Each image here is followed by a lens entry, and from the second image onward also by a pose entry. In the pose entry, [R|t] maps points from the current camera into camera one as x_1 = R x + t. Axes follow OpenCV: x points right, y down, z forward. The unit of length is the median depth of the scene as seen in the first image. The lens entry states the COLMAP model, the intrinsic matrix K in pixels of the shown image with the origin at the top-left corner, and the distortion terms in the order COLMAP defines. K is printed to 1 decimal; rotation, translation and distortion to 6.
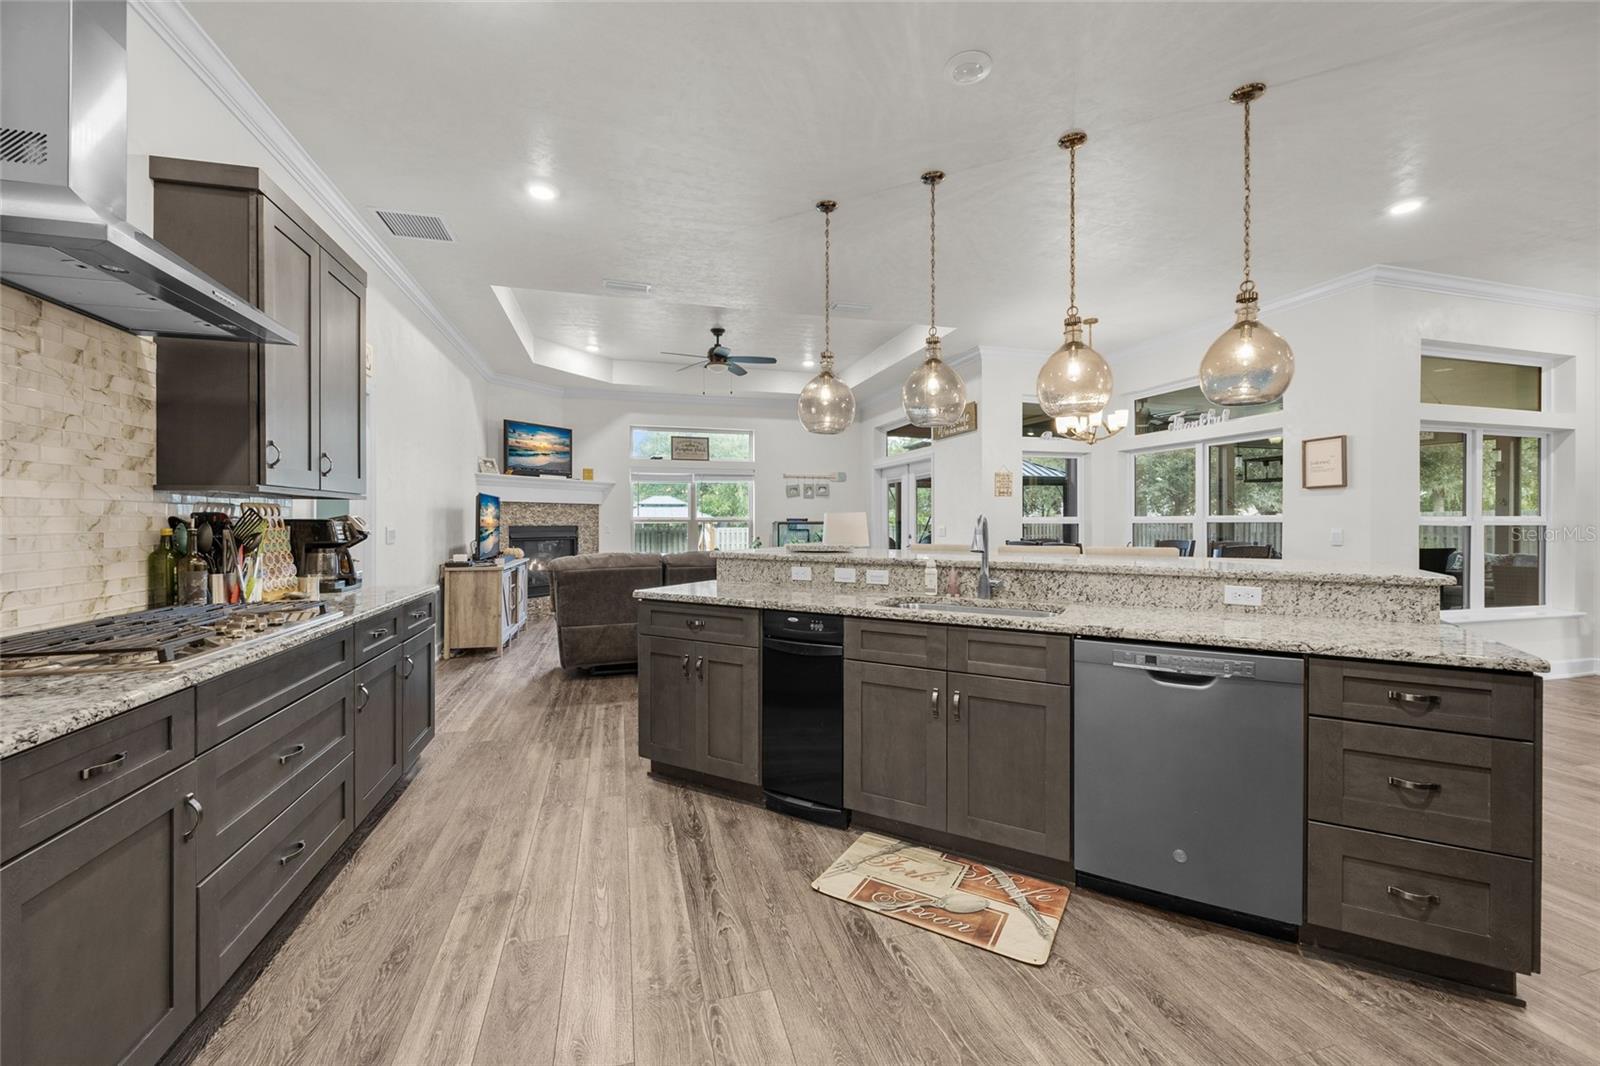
lens RADIAL K [[650.9, 0, 794.2], [0, 650.9, 512.8], [0, 0, 1]] dist [0.000599, -0.000078]
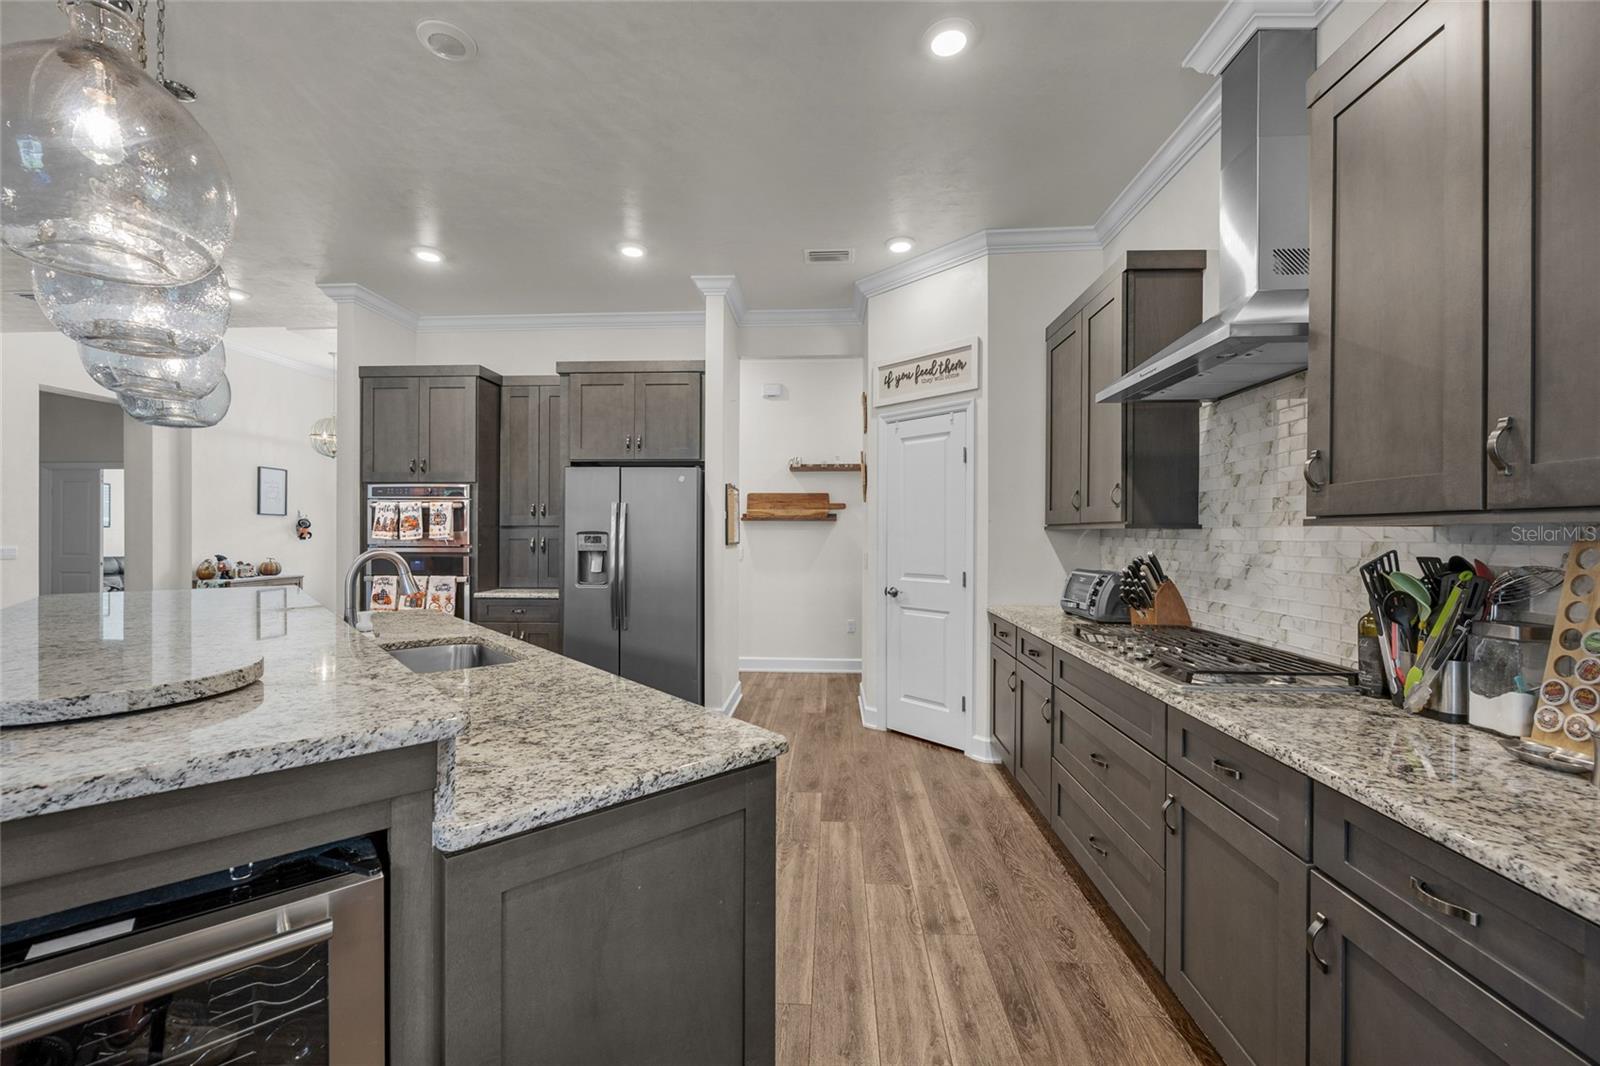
lens RADIAL K [[647.5, 0, 800.0], [0, 647.5, 533.0], [0, 0, 1]] dist [0.001101, -0.000055]
pose [[-0.949815, -0.001838, 0.312808, -0.152849], [-0.005904, 0.999910, -0.012052, -0.004006], [-0.312758, -0.013294, -0.949740, 0.553703]]
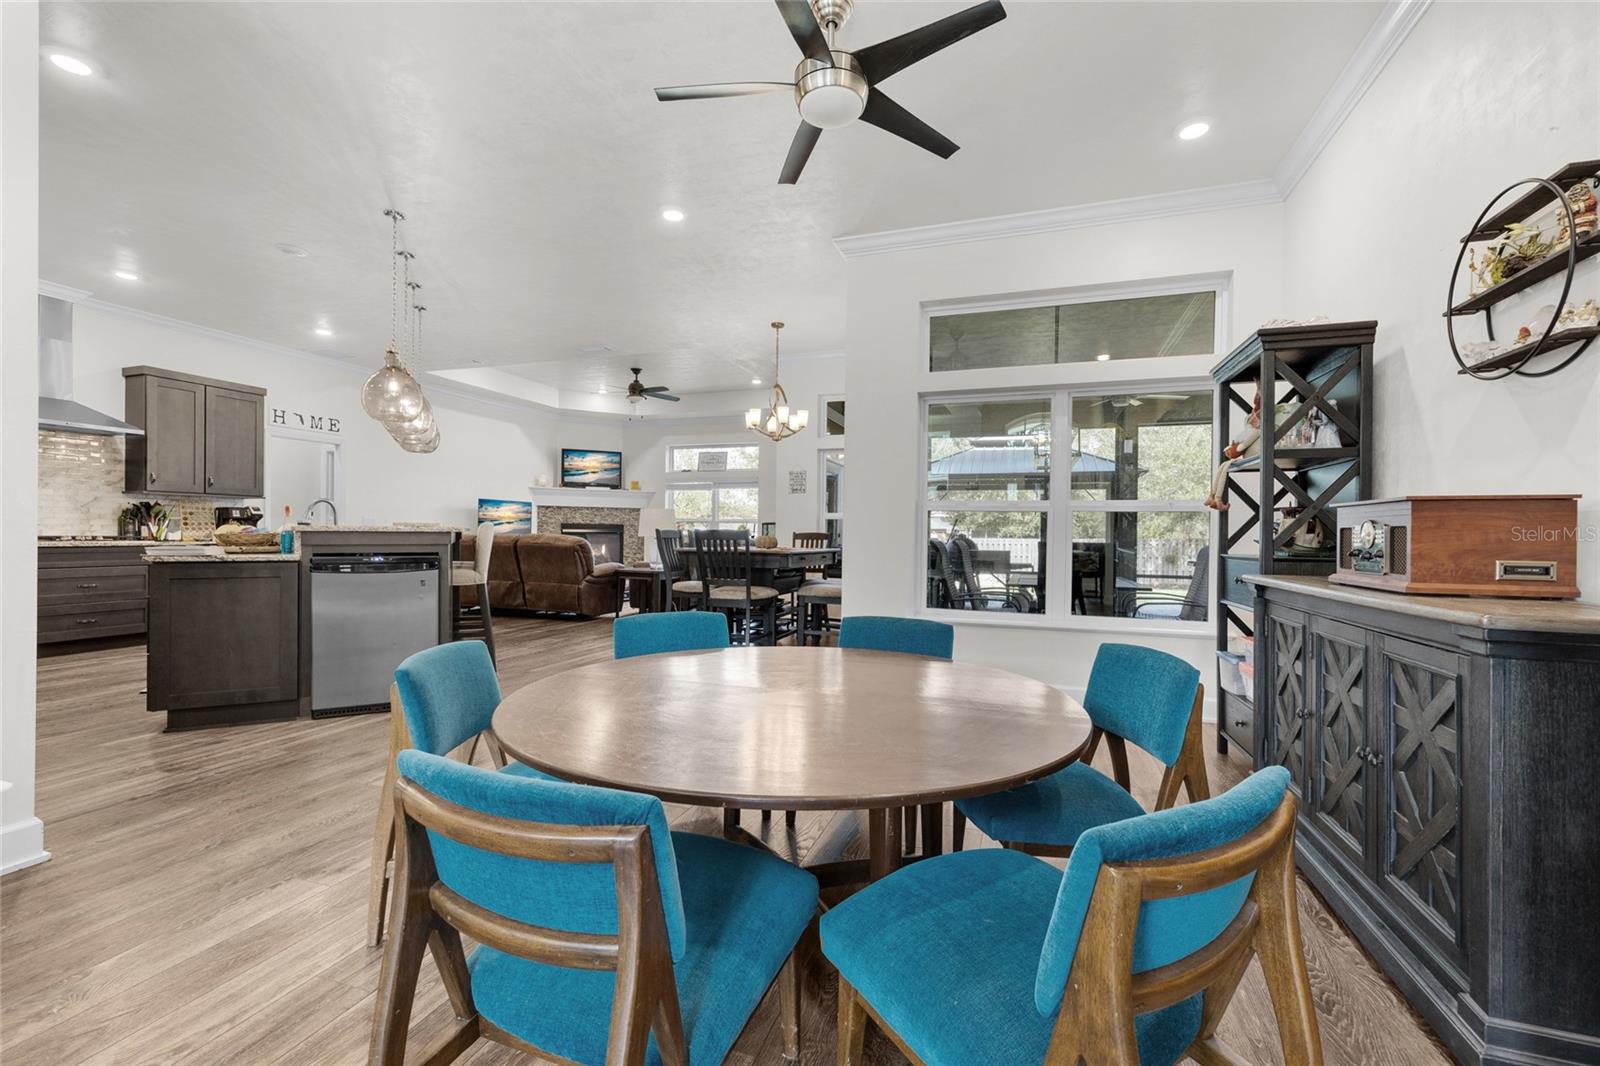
lens RADIAL K [[667.2, 0, 804.2], [0, 667.2, 535.7], [0, 0, 1]] dist [0.001140, 0.000332]
pose [[0.822573, 0.012205, -0.568528, 0.825539], [-0.005559, 0.999894, 0.013423, 0.024715], [0.568632, -0.007881, 0.822554, 0.095063]]
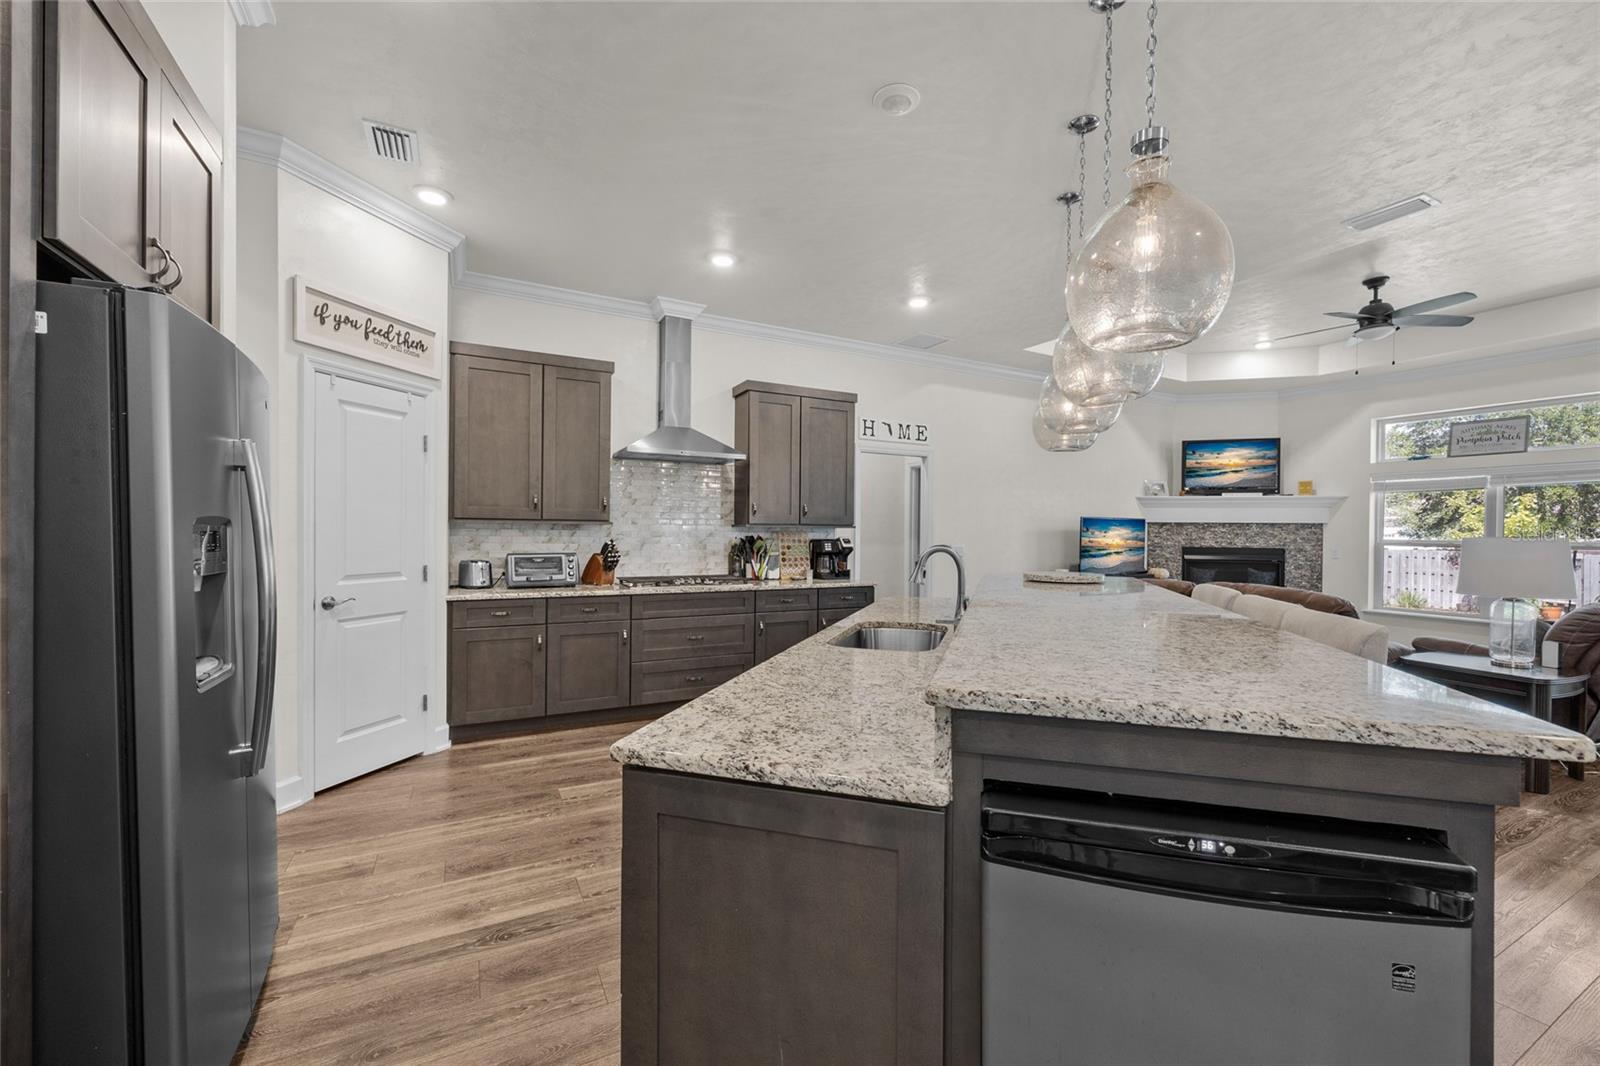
lens RADIAL K [[638.6, 0, 811.0], [0, 638.6, 534.5], [0, 0, 1]] dist [0.002455, 0.000357]
pose [[0.218081, 0.007212, -0.975904, 0.396613], [0.001288, 0.999970, 0.007677, -0.007007], [0.975930, -0.002931, 0.218065, 0.220154]]
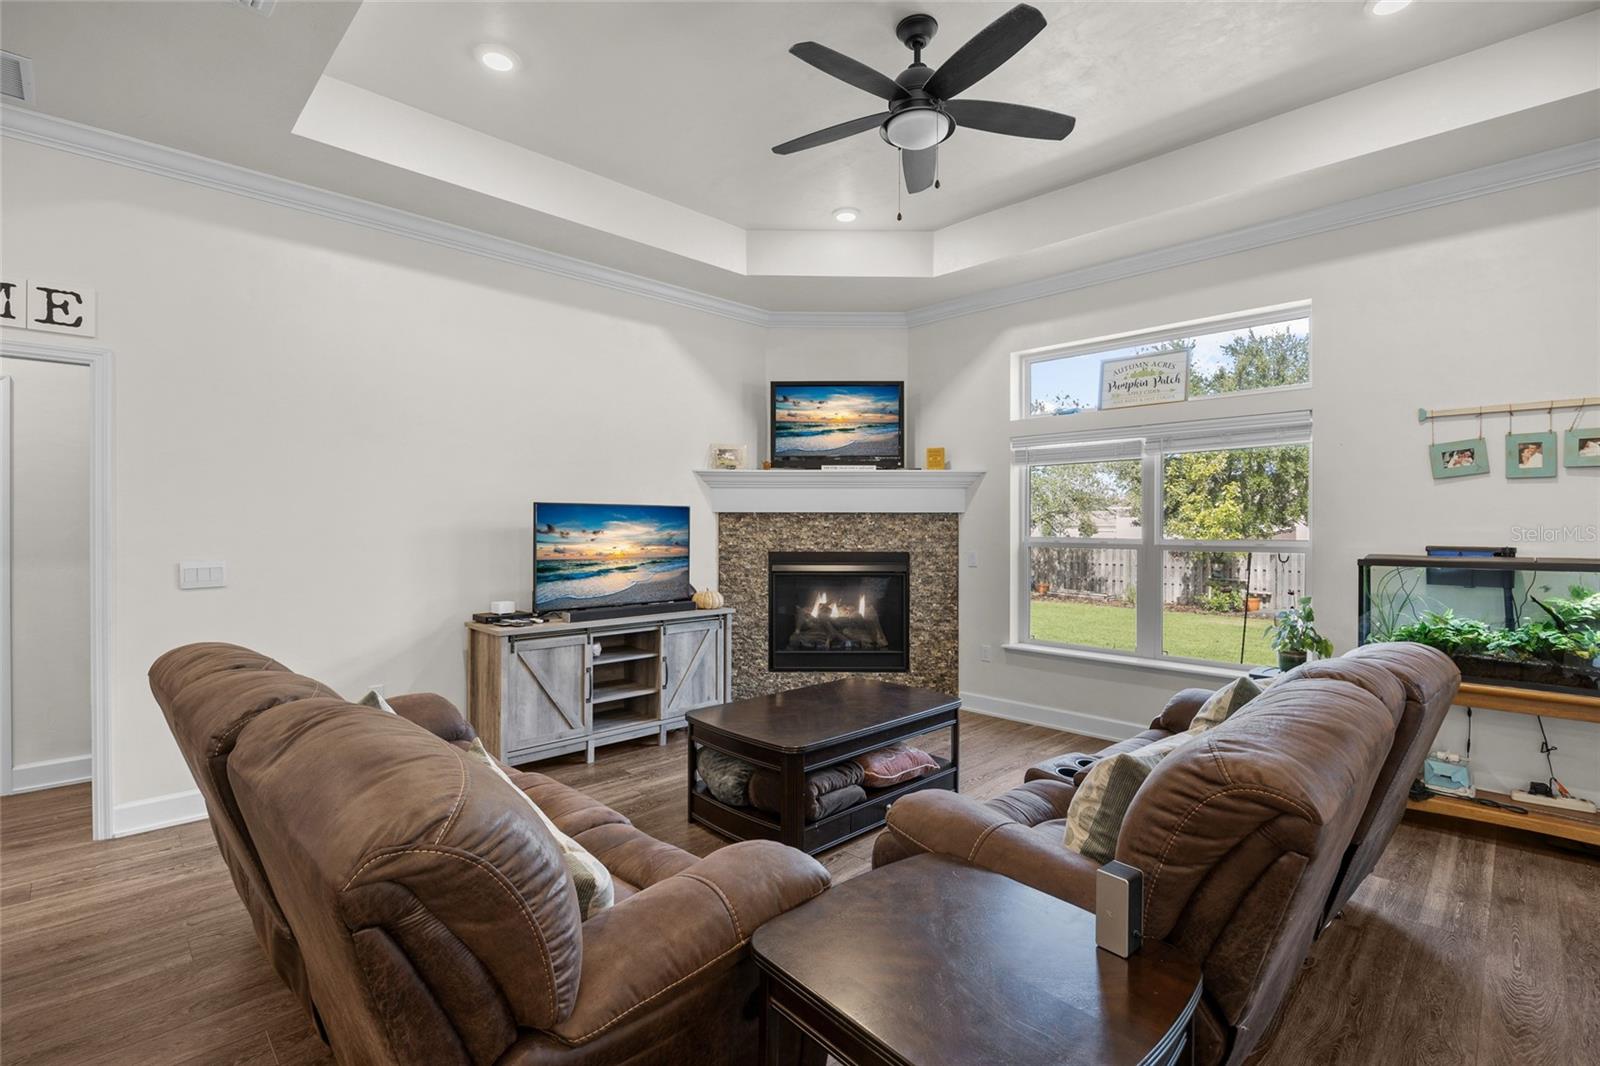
lens RADIAL K [[718.5, 0, 808.7], [0, 718.5, 524.7], [0, 0, 1]] dist [-0.014008, 0.000185]
pose [[0.490777, -0.001151, -0.871284, 0.178118], [0.009796, 0.999943, 0.004197, -0.008090], [0.871230, -0.010594, 0.490761, 0.686411]]
